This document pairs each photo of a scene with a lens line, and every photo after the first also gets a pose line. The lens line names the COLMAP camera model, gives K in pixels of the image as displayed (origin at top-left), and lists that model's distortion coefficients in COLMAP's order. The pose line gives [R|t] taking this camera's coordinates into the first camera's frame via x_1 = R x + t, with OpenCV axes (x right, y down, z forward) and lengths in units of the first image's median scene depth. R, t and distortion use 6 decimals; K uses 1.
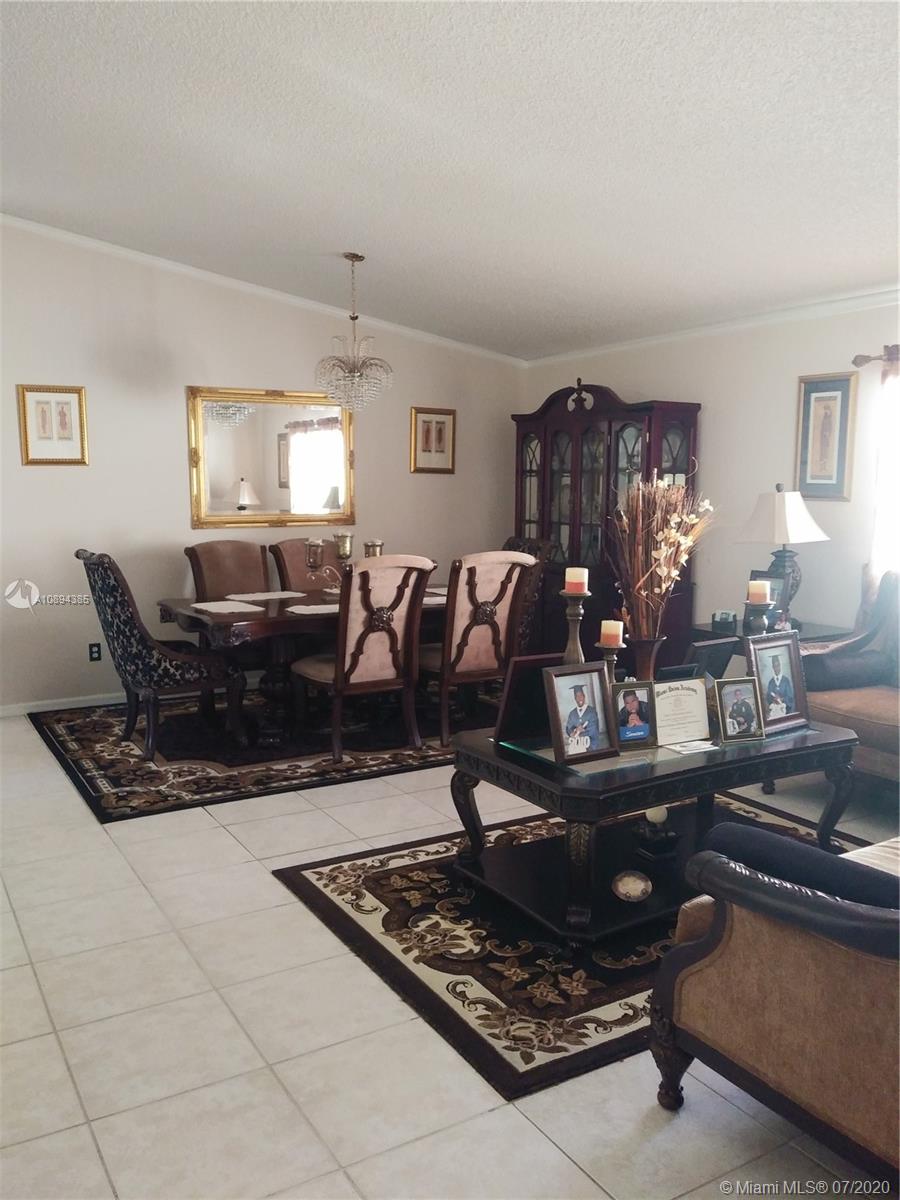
lens RADIAL K [[978.4, 0, 447.0], [0, 978.4, 609.6], [0, 0, 1]] dist [0.034389, -0.064279]
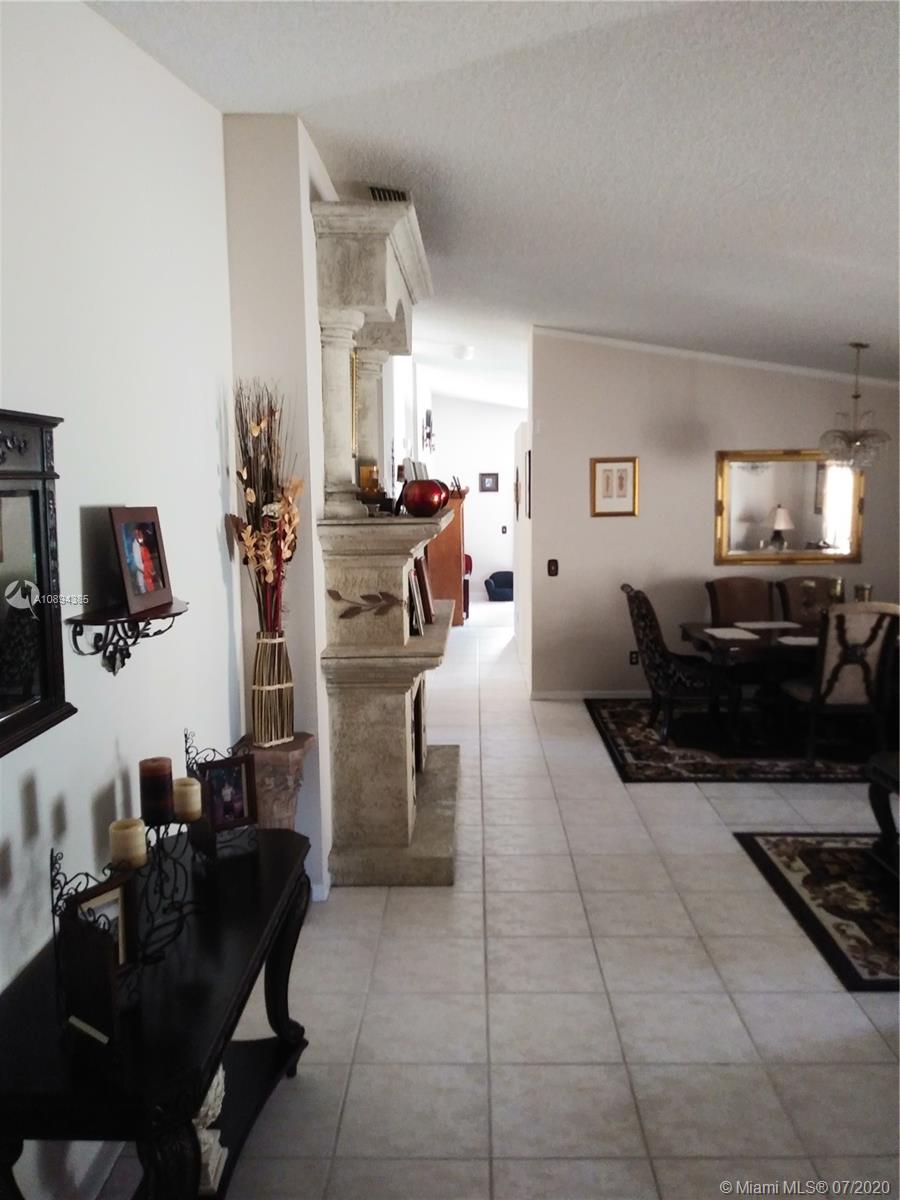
lens RADIAL K [[978.4, 0, 447.0], [0, 978.4, 609.6], [0, 0, 1]] dist [0.034389, -0.064279]
pose [[0.847481, 0.059045, -0.527532, 0.145812], [-0.056360, 0.998186, 0.021181, -0.043318], [0.527825, 0.011781, 0.849271, -0.304992]]
